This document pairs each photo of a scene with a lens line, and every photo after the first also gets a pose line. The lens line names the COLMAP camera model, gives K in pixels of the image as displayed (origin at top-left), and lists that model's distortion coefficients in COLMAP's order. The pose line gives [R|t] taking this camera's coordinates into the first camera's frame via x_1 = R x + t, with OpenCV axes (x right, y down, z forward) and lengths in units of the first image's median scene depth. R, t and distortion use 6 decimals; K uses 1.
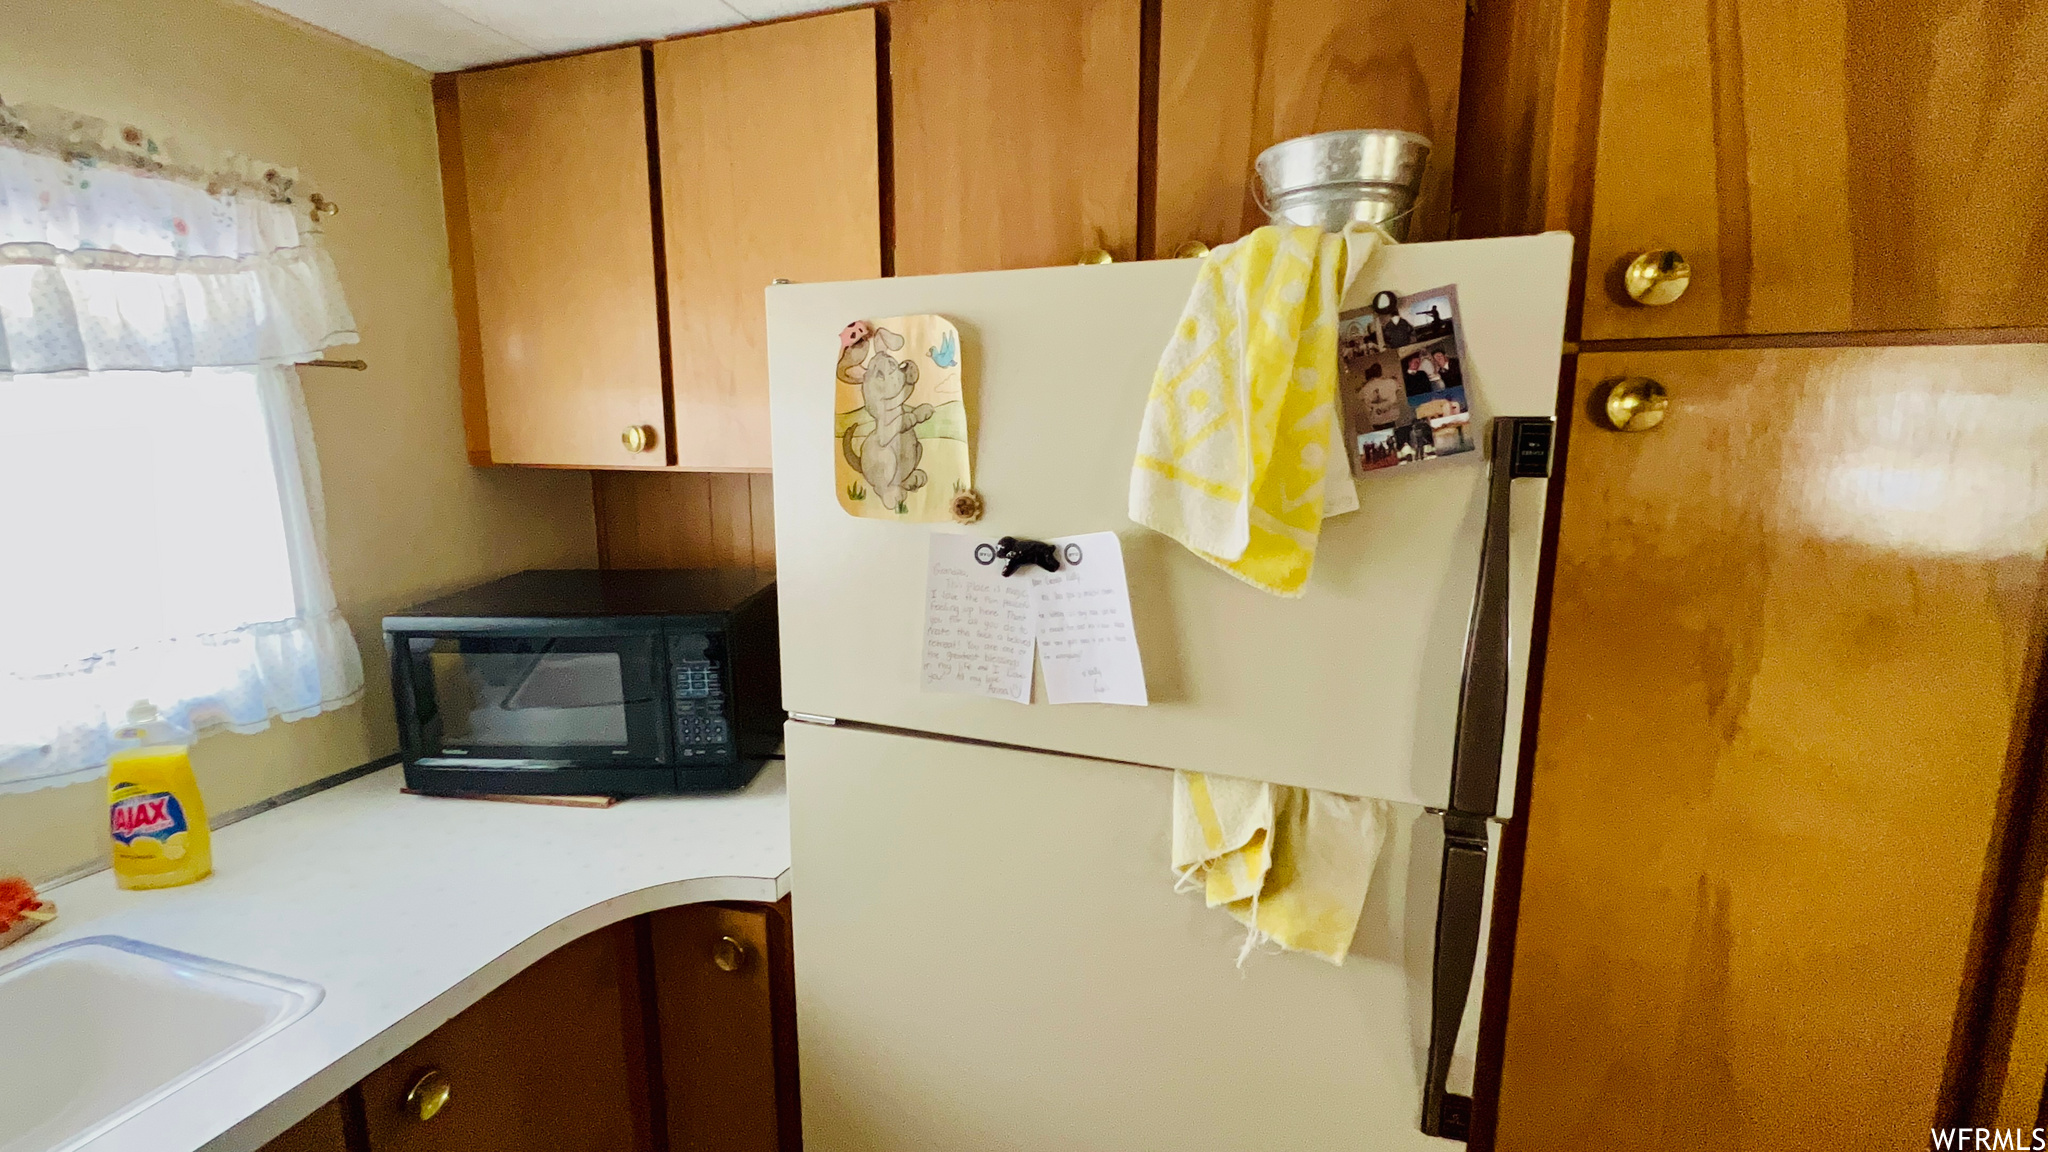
lens RADIAL K [[888.2, 0, 1017.3], [0, 888.2, 578.0], [0, 0, 1]] dist [-0.000500, -0.000303]
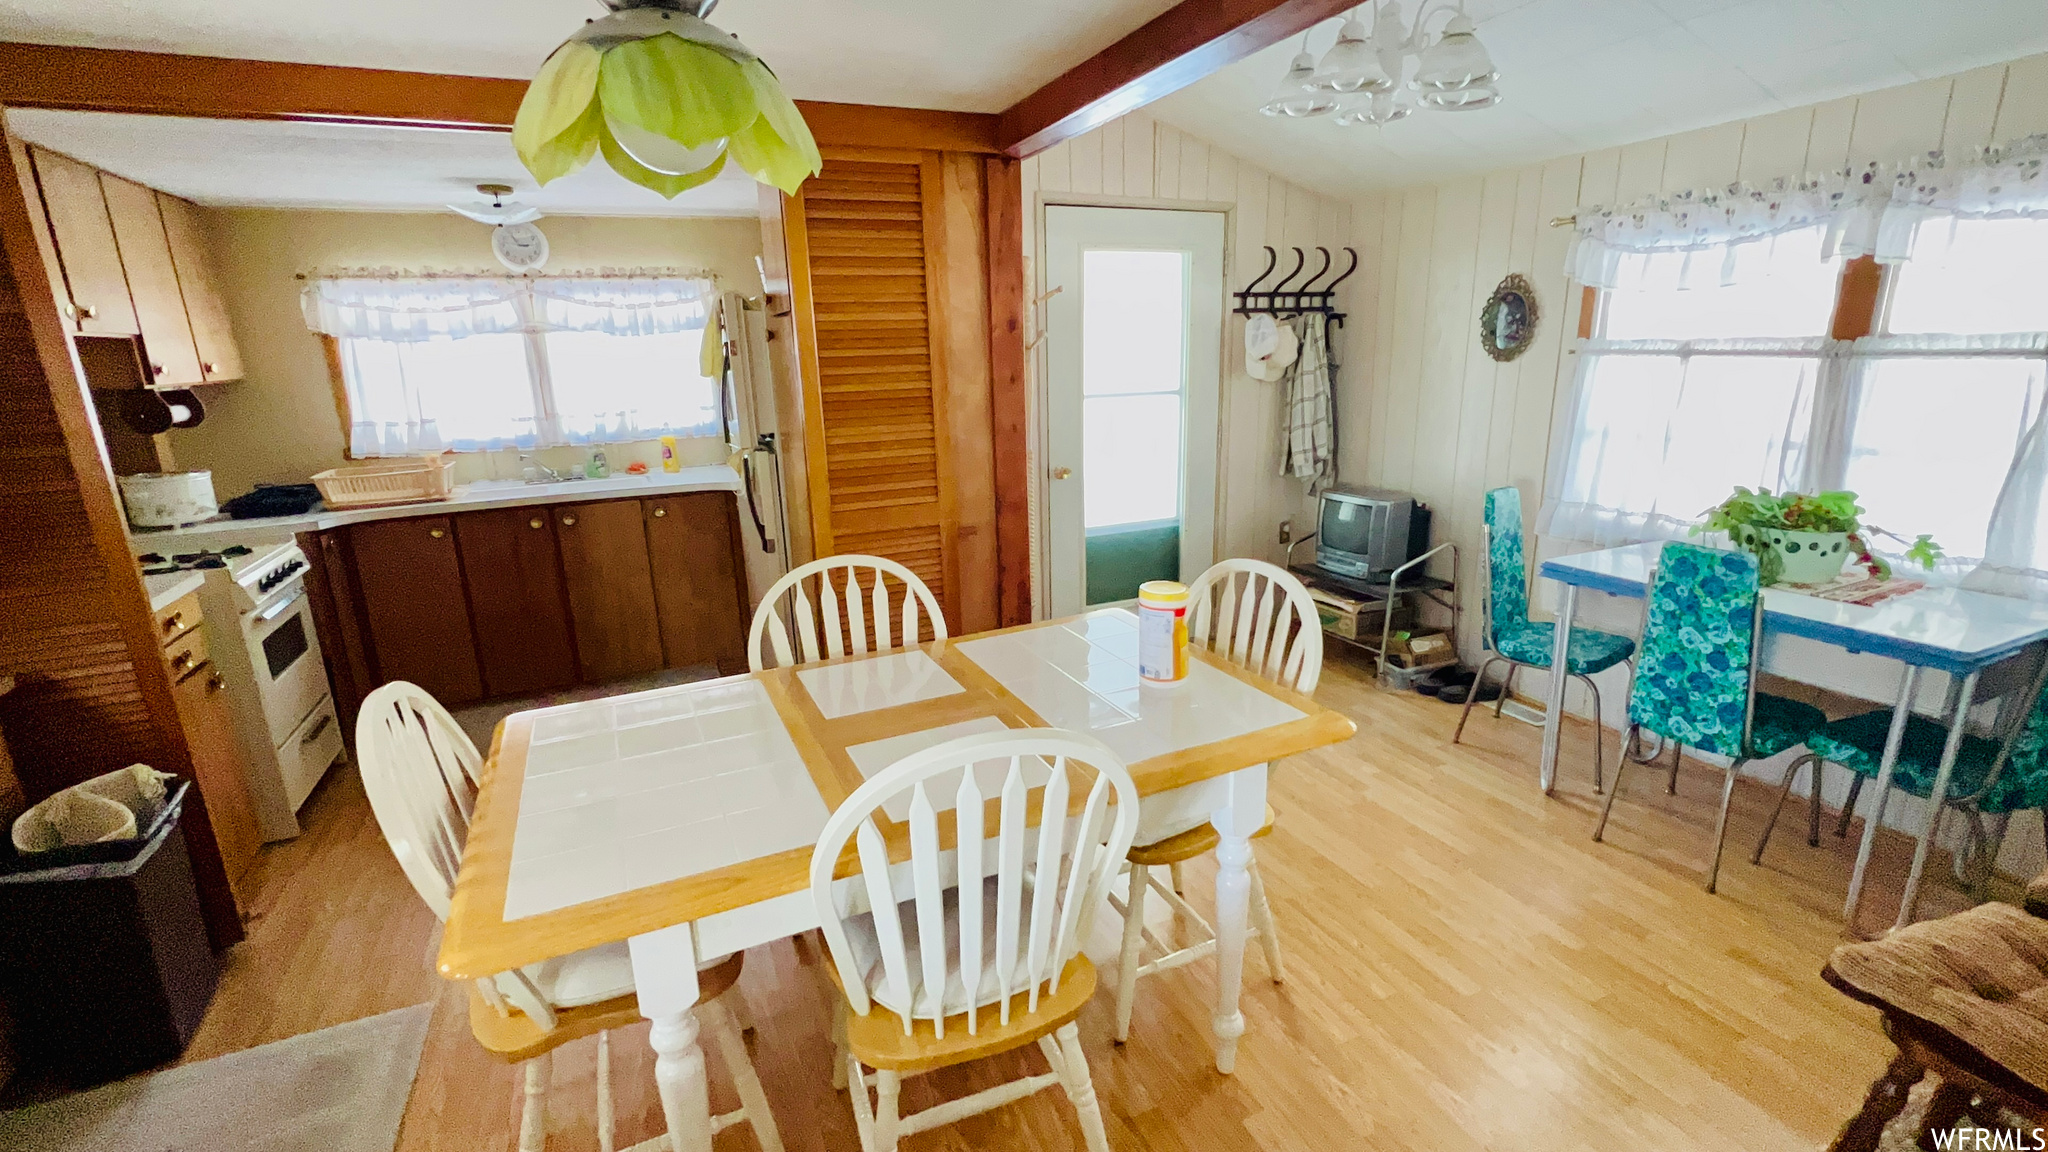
lens RADIAL K [[897.0, 0, 1019.5], [0, 897.0, 580.3], [0, 0, 1]] dist [0.000322, -0.000258]
pose [[0.672414, 0.169575, -0.720488, 3.403033], [-0.094078, 0.985088, 0.144051, 0.129474], [0.734172, -0.029080, 0.678341, -0.599525]]
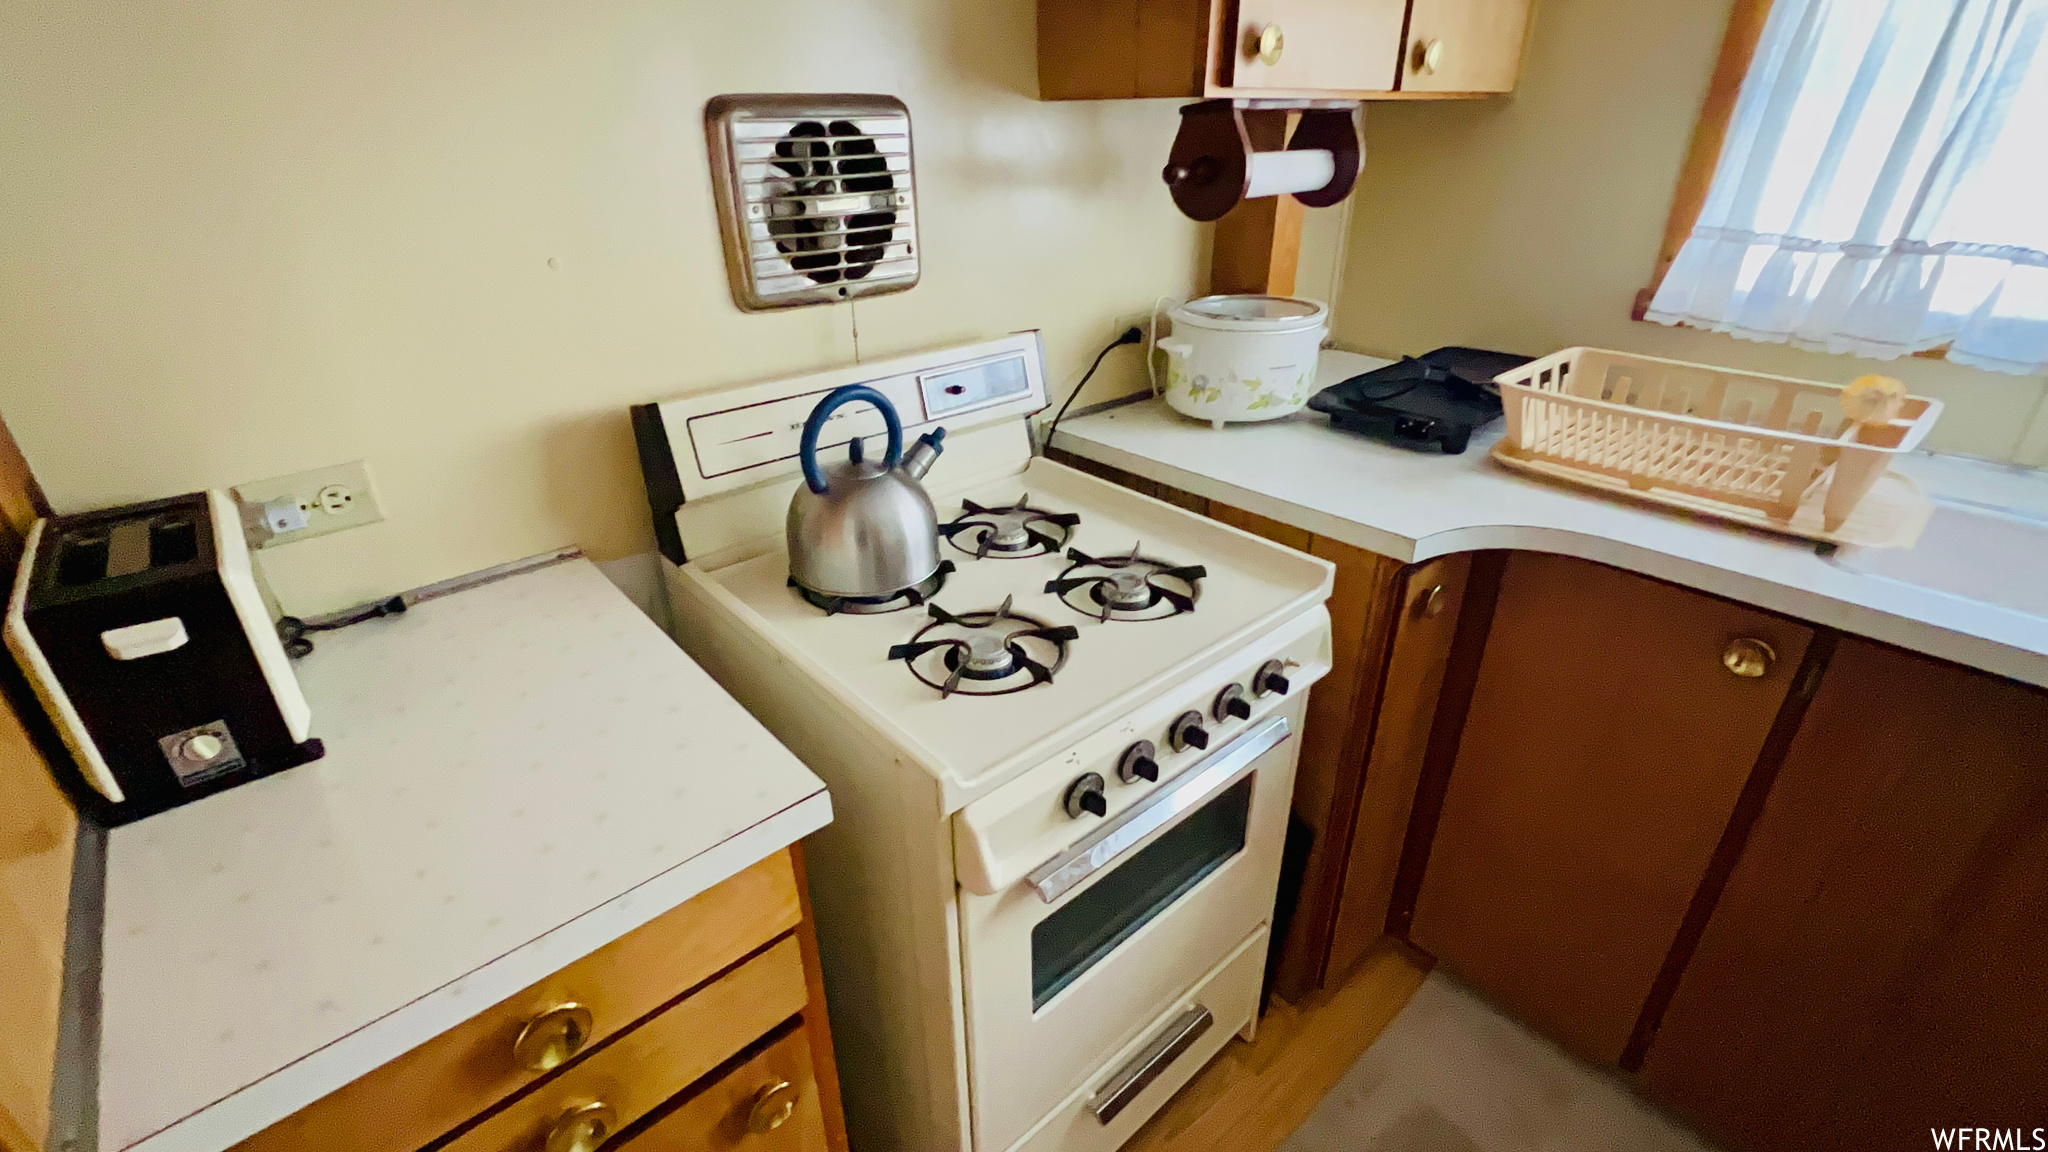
lens RADIAL K [[897.0, 0, 1019.5], [0, 897.0, 580.3], [0, 0, 1]] dist [0.000322, -0.000258]
pose [[-0.506144, 0.394090, -0.767145, 0.349853], [-0.136098, 0.841855, 0.522262, 0.158838], [0.851643, 0.368746, -0.372465, -0.232807]]
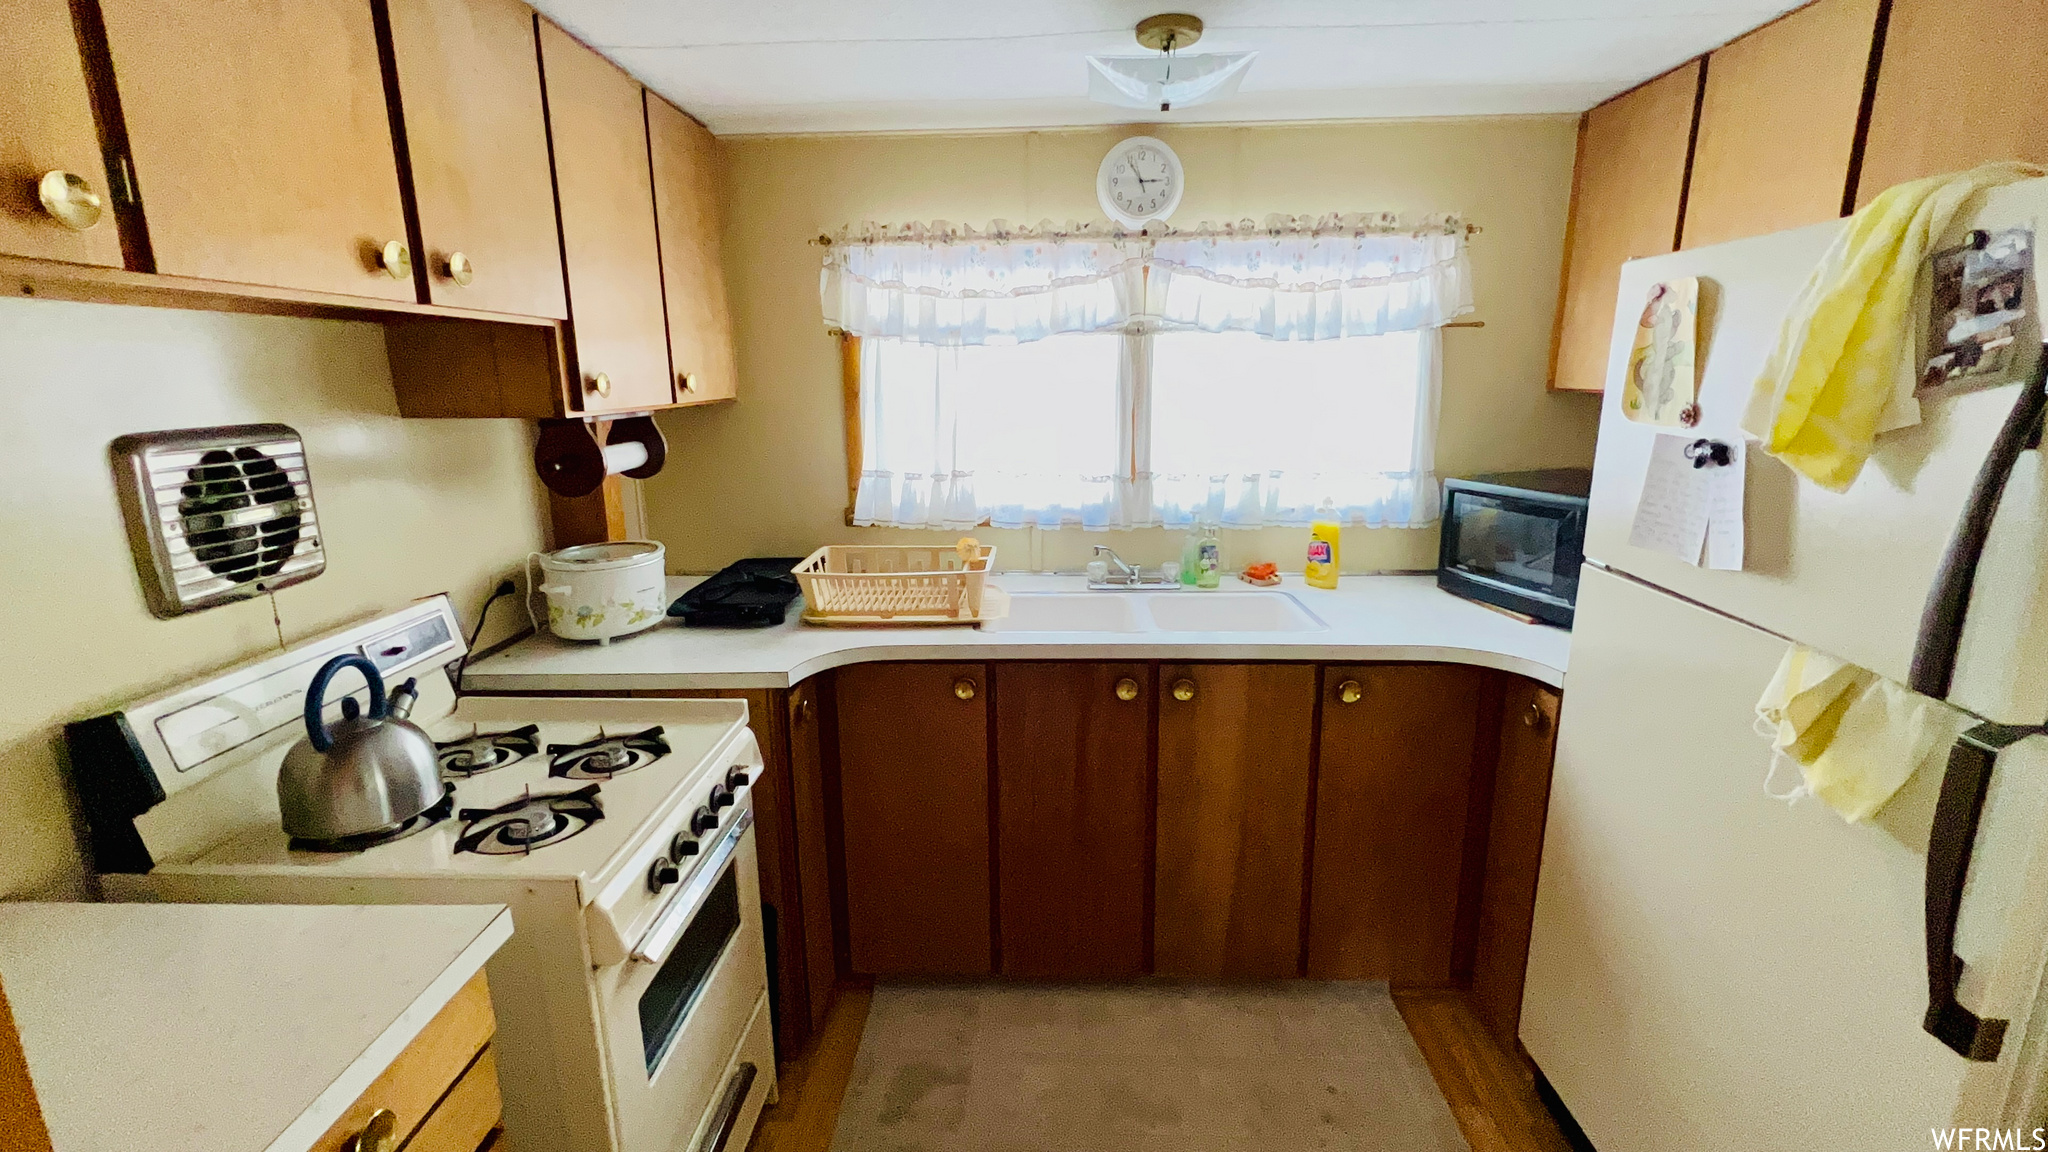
lens RADIAL K [[897.0, 0, 1019.5], [0, 897.0, 580.3], [0, 0, 1]] dist [0.000322, -0.000258]
pose [[0.277960, 0.213960, -0.936461, 0.971786], [-0.151271, 0.972464, 0.177286, 0.074711], [0.948607, 0.092381, 0.302672, -0.366504]]
